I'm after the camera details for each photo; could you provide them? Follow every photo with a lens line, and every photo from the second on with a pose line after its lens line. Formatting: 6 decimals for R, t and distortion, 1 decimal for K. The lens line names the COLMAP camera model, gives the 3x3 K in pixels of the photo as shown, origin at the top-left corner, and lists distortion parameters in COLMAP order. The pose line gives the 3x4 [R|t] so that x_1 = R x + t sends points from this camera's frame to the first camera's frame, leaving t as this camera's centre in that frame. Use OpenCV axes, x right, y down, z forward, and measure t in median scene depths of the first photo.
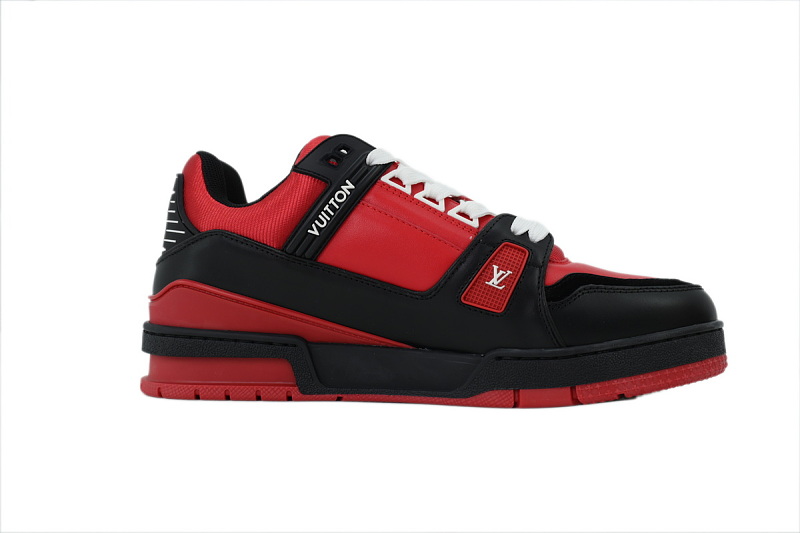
lens RADIAL K [[866.6, 0, 400.0], [0, 866.6, 266.5], [0, 0, 1]] dist [0.014133, 0.003230]
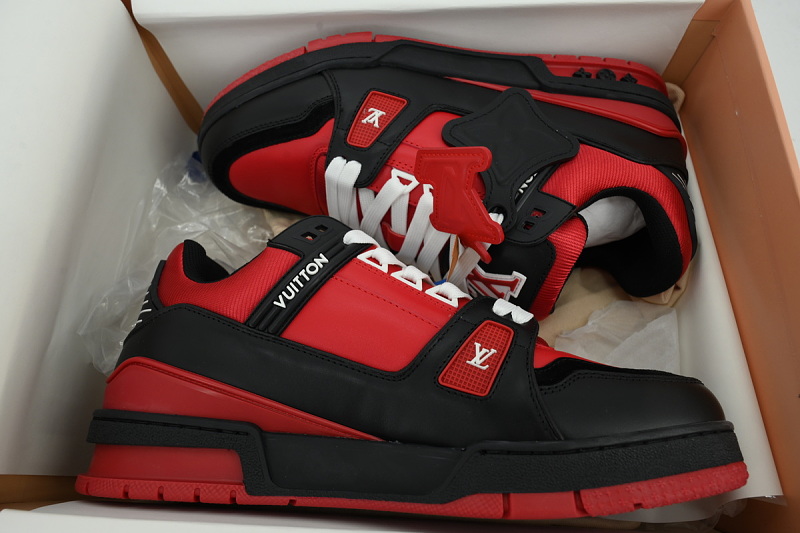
lens RADIAL K [[536.6, 0, 400.0], [0, 536.6, 266.5], [0, 0, 1]] dist [0.001788, 0.000314]
pose [[0.999366, 0.035597, -0.000301, 0.027402], [-0.033853, 0.947726, -0.317285, 0.100825], [-0.011009, 0.317094, 0.948330, 0.448259]]
